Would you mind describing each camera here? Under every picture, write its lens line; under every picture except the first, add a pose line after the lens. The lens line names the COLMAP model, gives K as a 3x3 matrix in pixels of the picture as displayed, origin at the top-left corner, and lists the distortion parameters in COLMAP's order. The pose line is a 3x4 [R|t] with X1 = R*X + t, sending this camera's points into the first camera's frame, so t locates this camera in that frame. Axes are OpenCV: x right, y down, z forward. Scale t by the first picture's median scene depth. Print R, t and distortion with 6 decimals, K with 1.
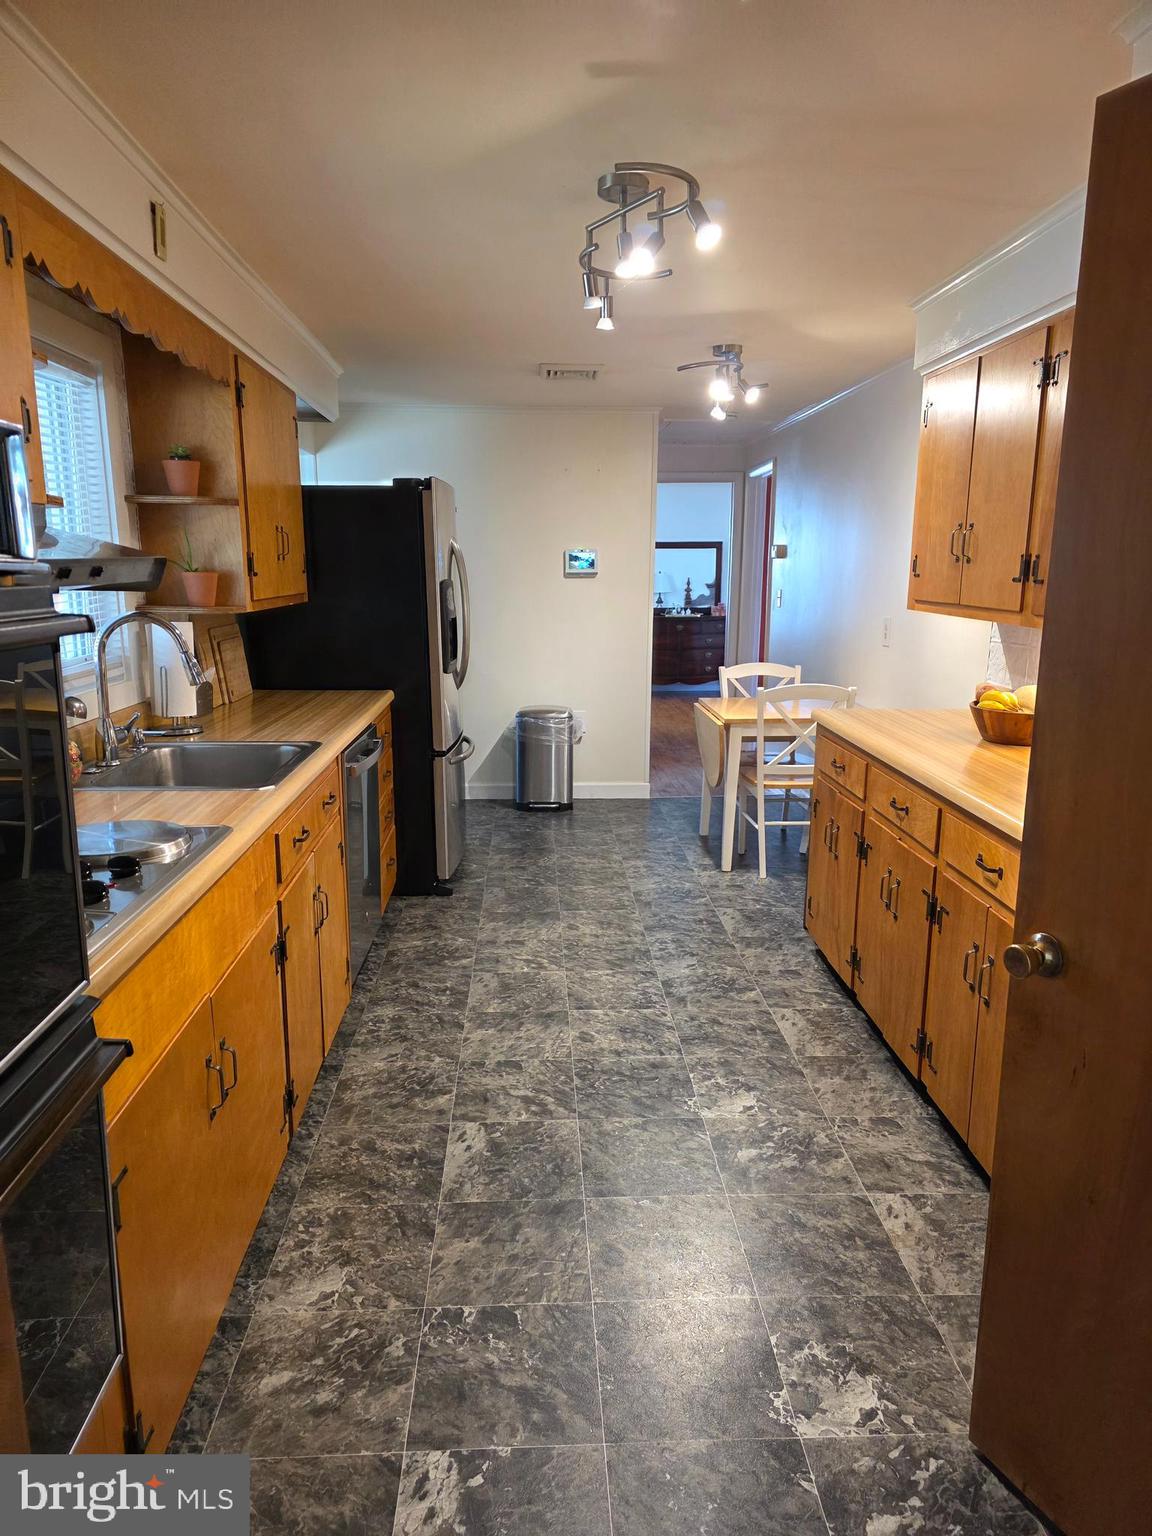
lens RADIAL K [[1019.8, 0, 577.0], [0, 1019.8, 770.0], [0, 0, 1]] dist [0.043521, 0.000855]
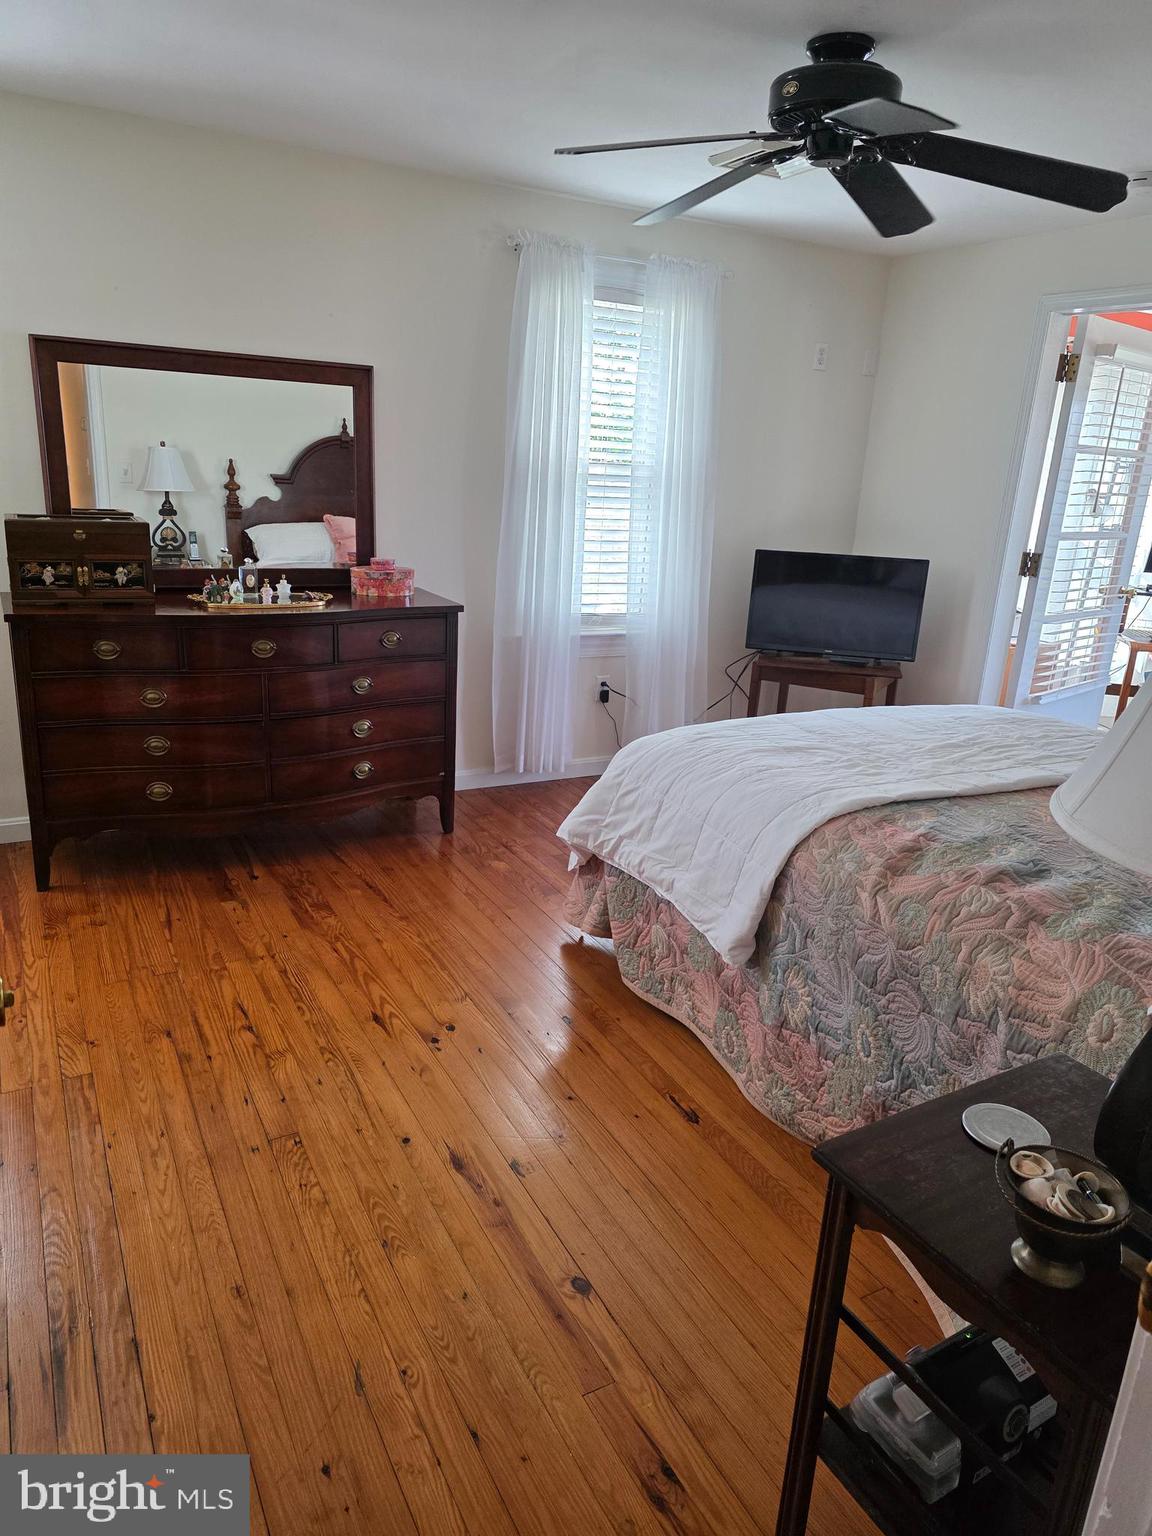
lens RADIAL K [[1019.8, 0, 578.0], [0, 1019.8, 768.3], [0, 0, 1]] dist [0.043521, 0.000855]
pose [[0.897216, -0.088129, 0.432709, 0.048629], [0.037809, 0.991616, 0.123564, -0.134607], [-0.439971, -0.094503, 0.893026, 0.668272]]
